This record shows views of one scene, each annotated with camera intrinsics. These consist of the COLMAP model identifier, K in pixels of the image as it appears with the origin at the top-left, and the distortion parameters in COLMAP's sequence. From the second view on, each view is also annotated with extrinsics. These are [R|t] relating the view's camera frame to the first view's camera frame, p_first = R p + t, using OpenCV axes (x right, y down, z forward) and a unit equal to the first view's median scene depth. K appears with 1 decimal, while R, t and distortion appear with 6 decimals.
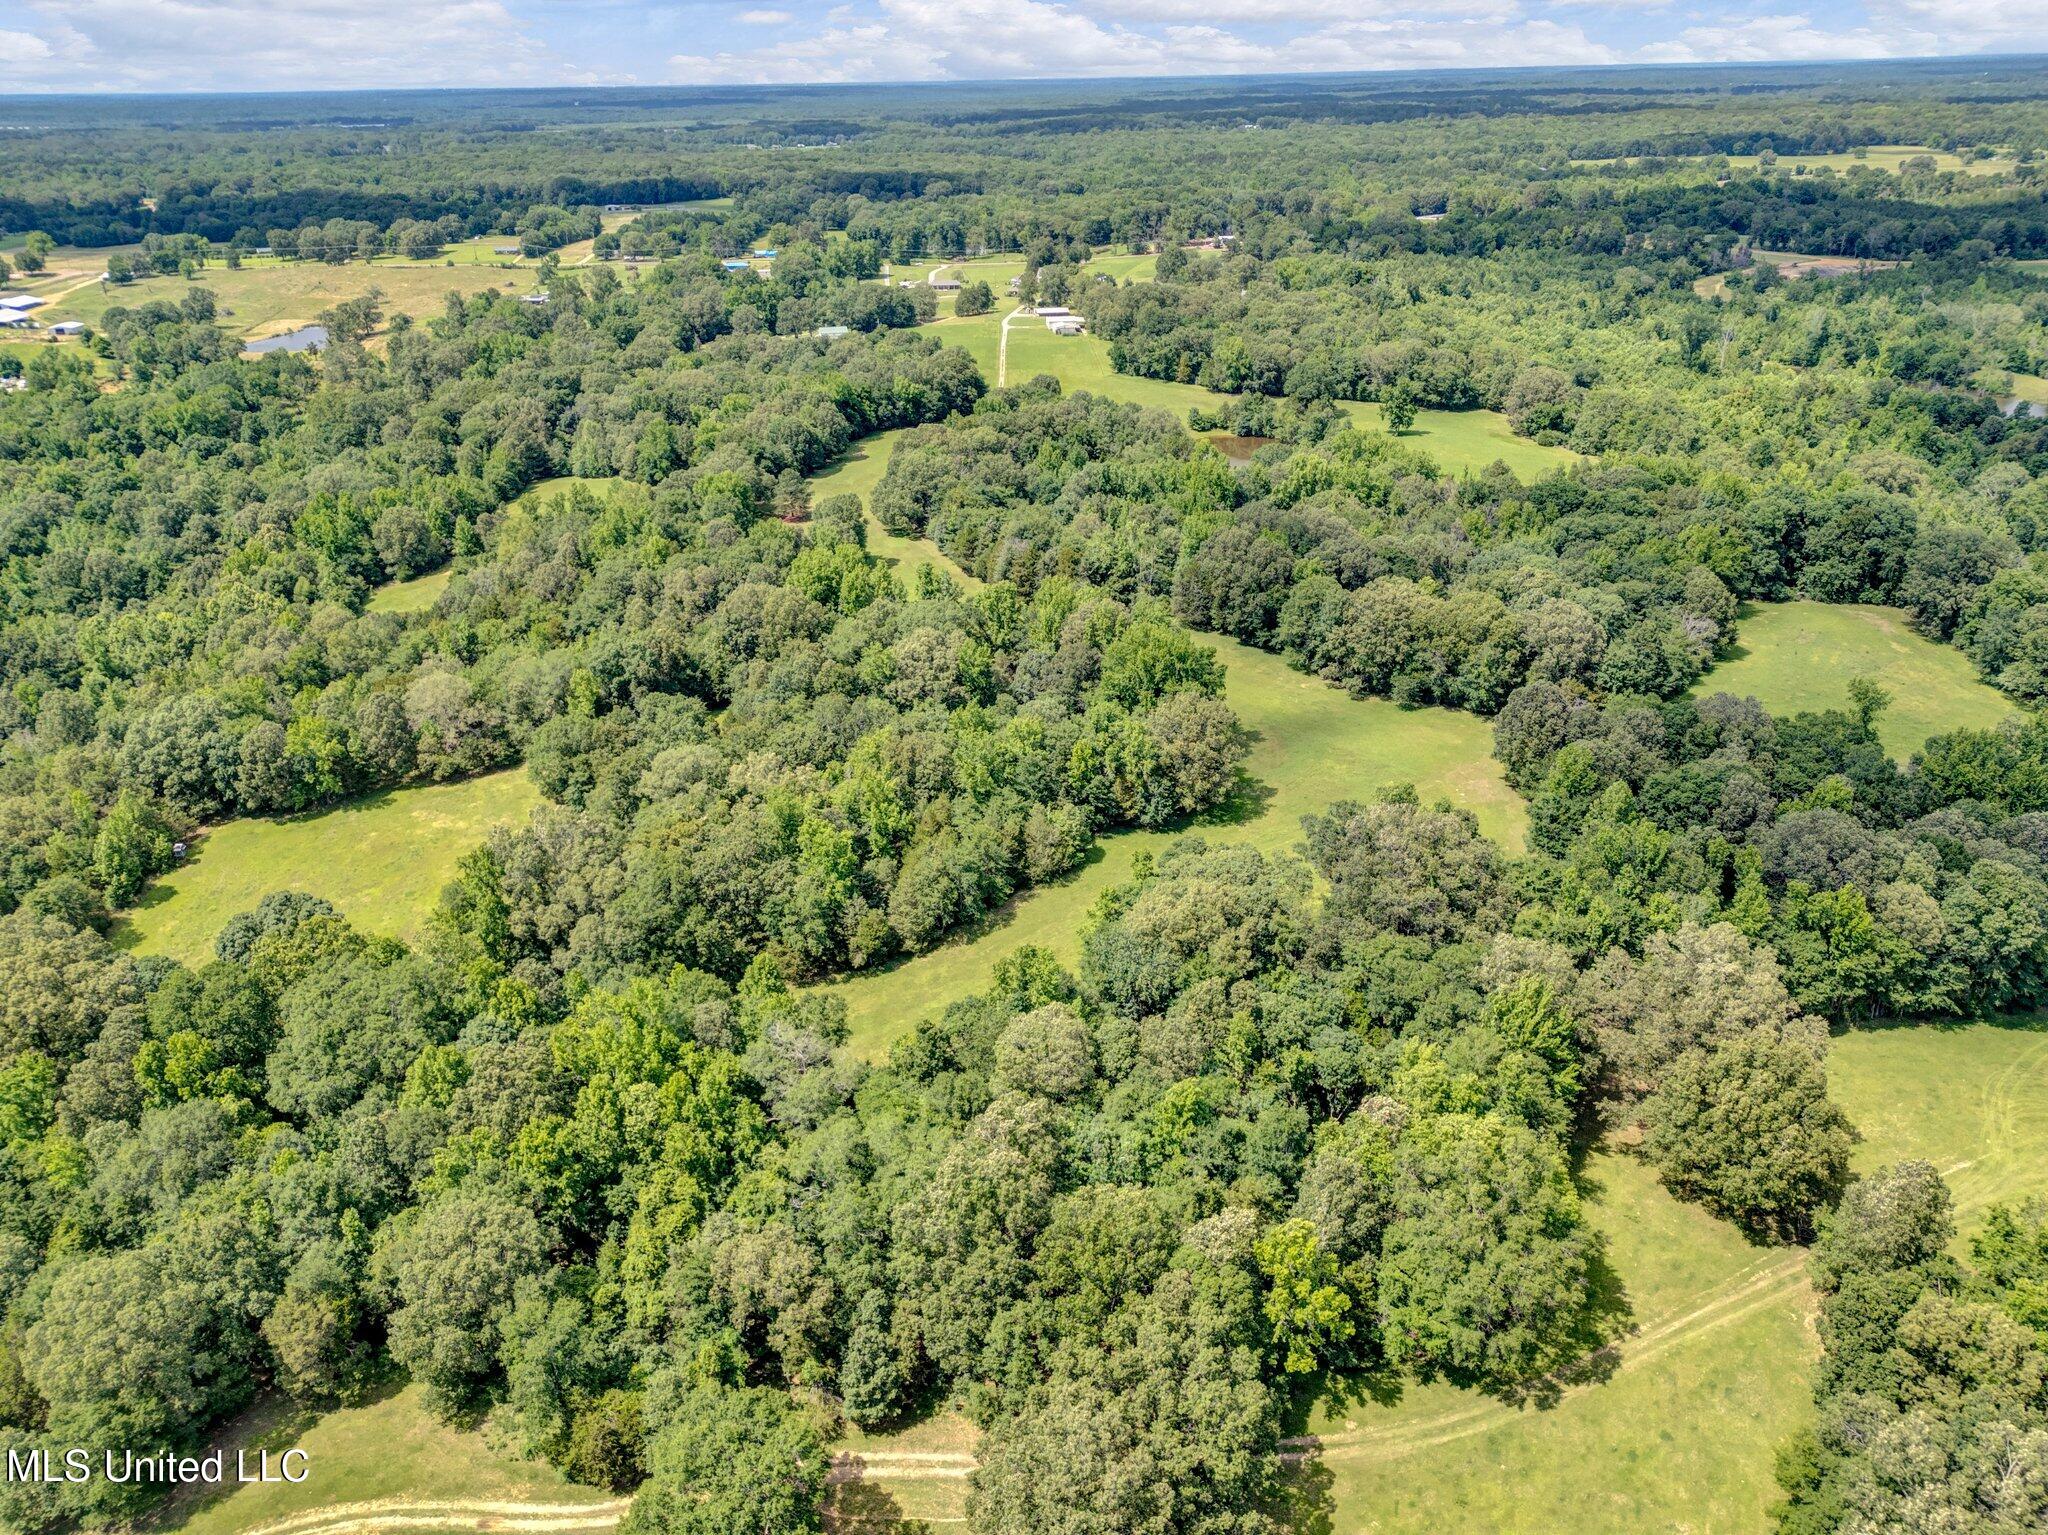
lens RADIAL K [[1429.5, 0, 1019.8], [0, 1429.5, 759.3], [0, 0, 1]] dist [0.081088, -0.091875]
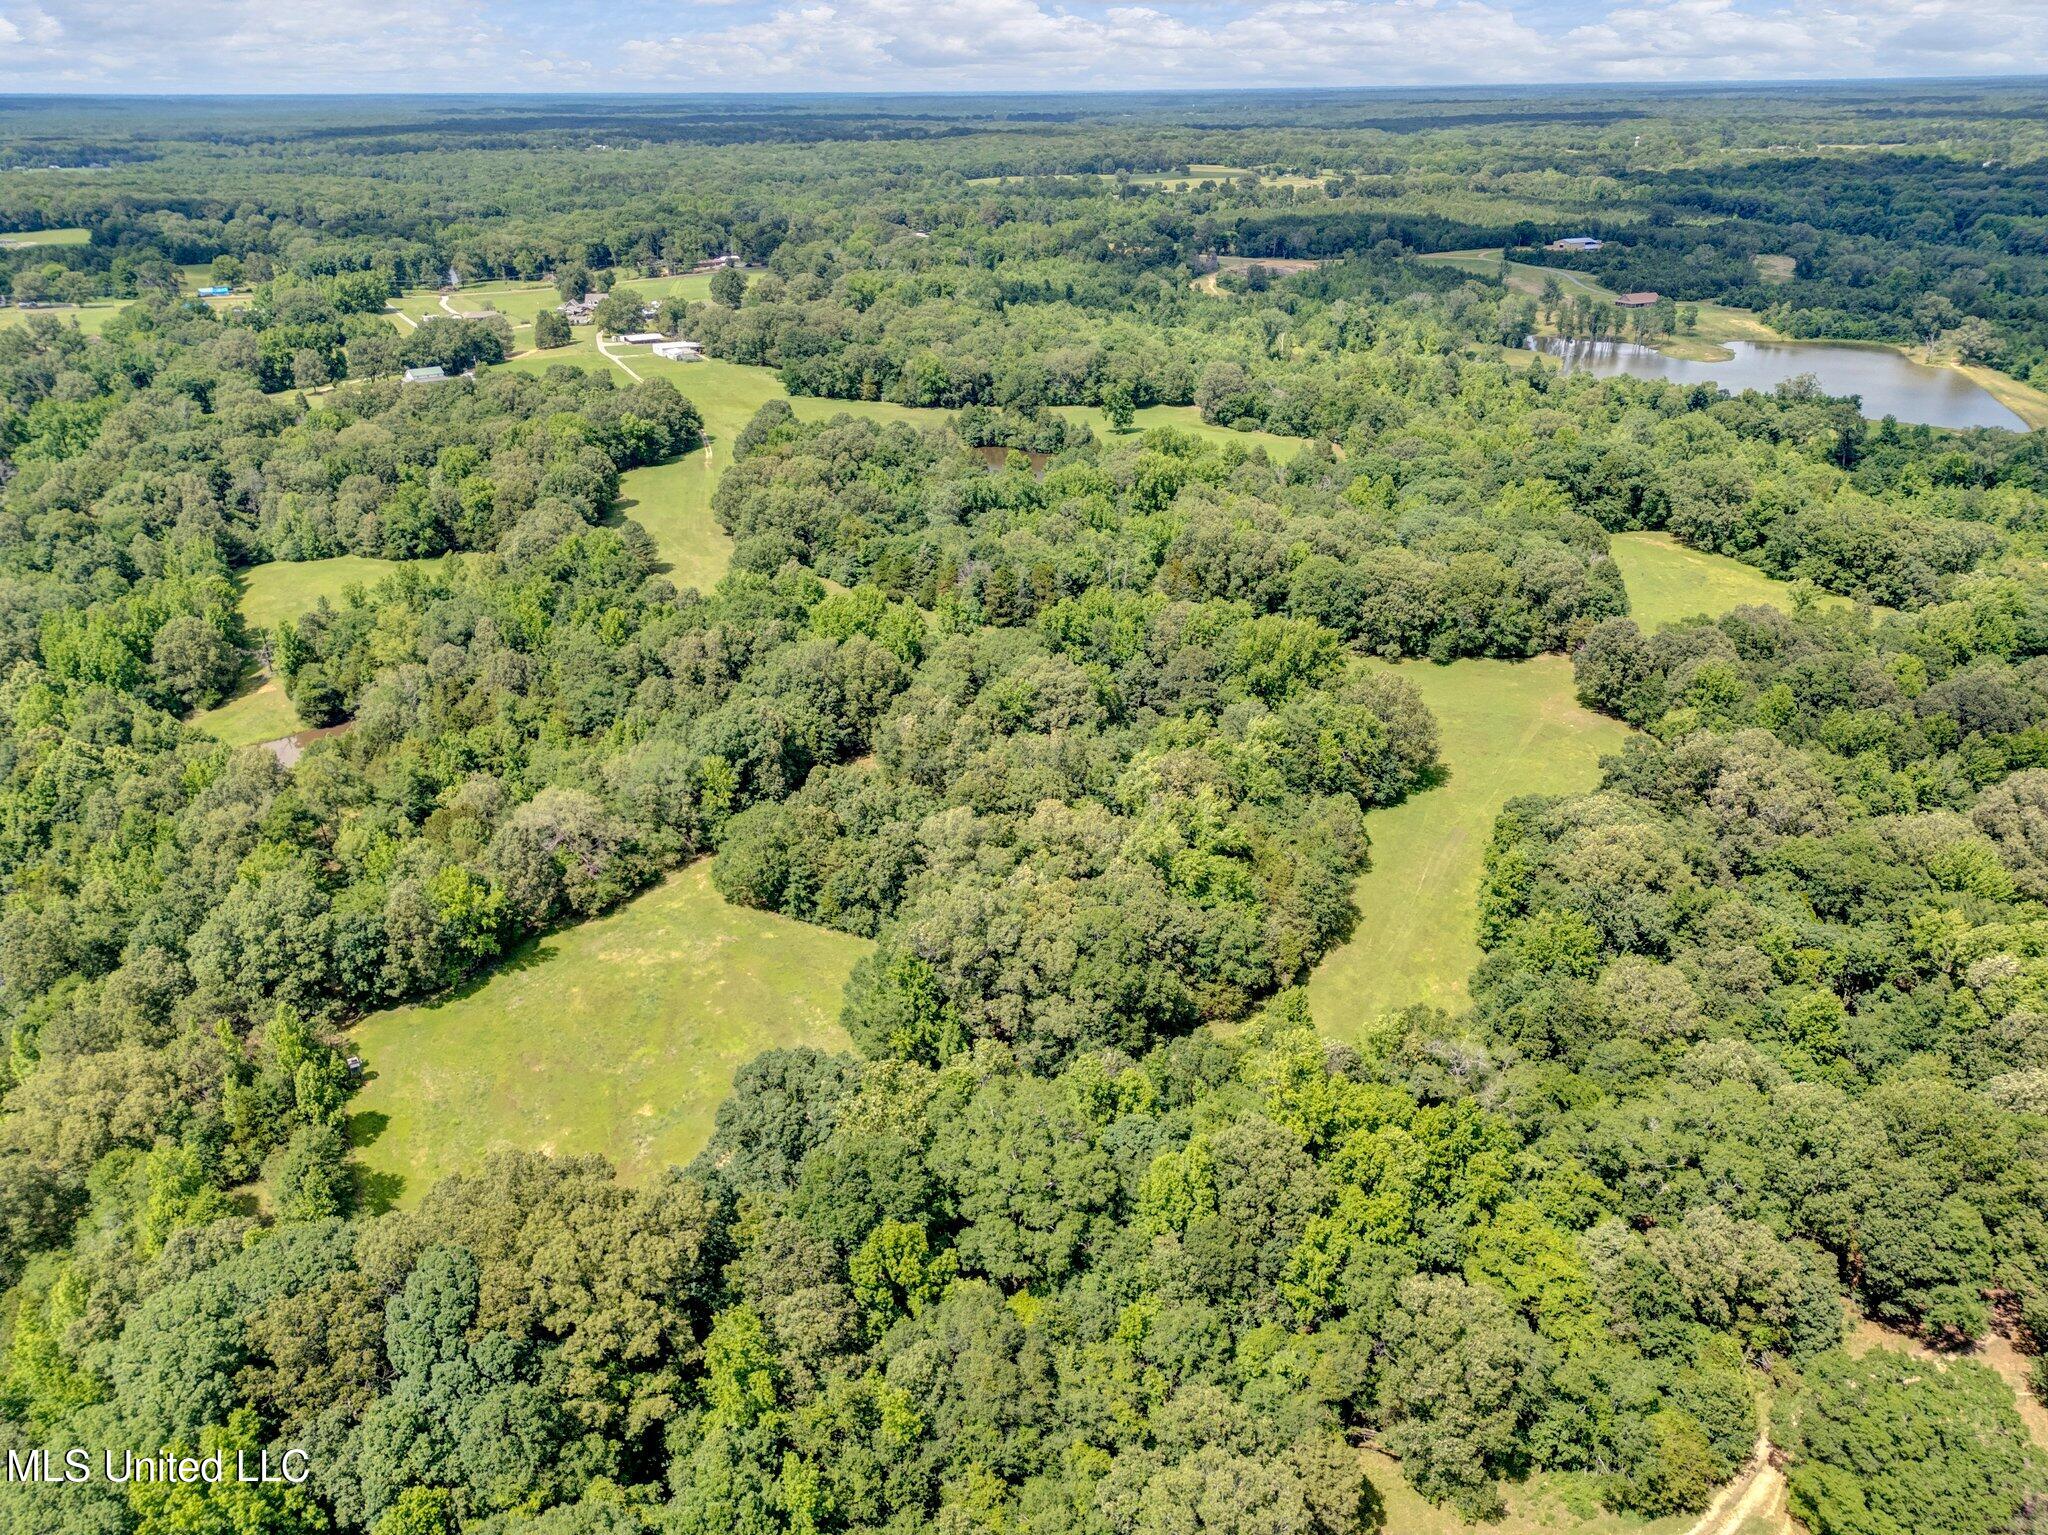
lens RADIAL K [[1429.5, 0, 1019.8], [0, 1429.5, 759.3], [0, 0, 1]] dist [0.081088, -0.091875]
pose [[0.900371, -0.173507, 0.399032, -0.235878], [0.178584, 0.983614, 0.024742, -0.024062], [-0.396786, 0.048984, 0.916603, 0.060596]]
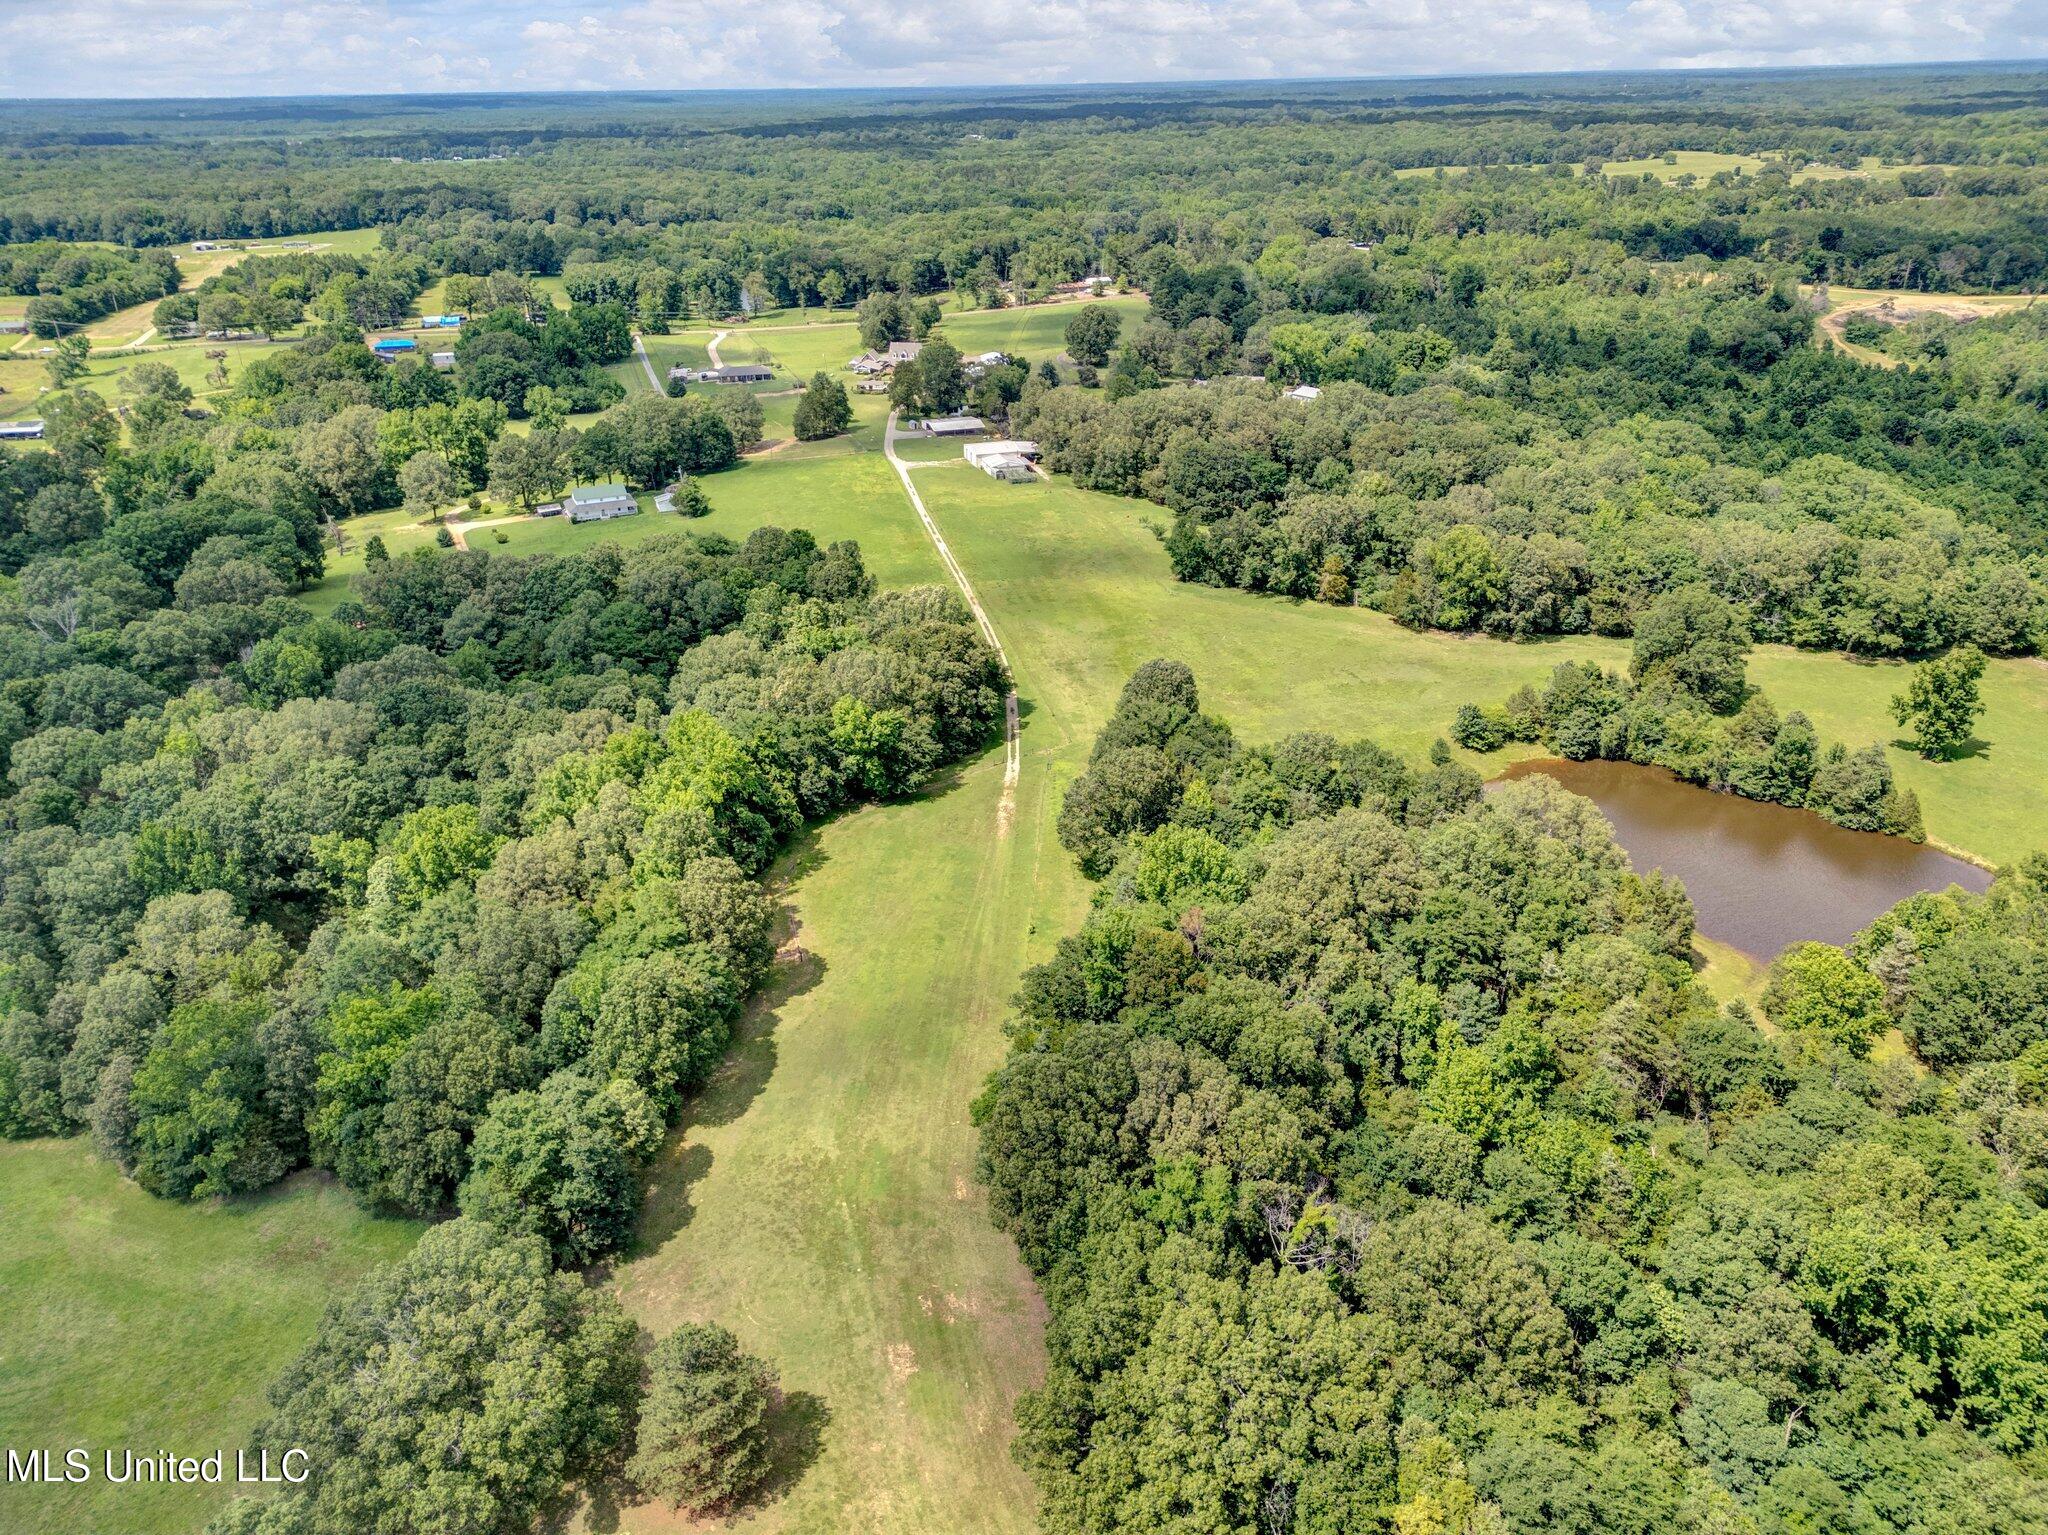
lens RADIAL K [[1442.7, 0, 1022.9], [0, 1442.7, 723.5], [0, 0, 1]] dist [0.072123, -0.066945]
pose [[0.977519, -0.084257, 0.193282, -0.102997], [0.090090, 0.995700, -0.021577, -0.219812], [-0.190633, 0.038505, 0.980906, 0.514000]]
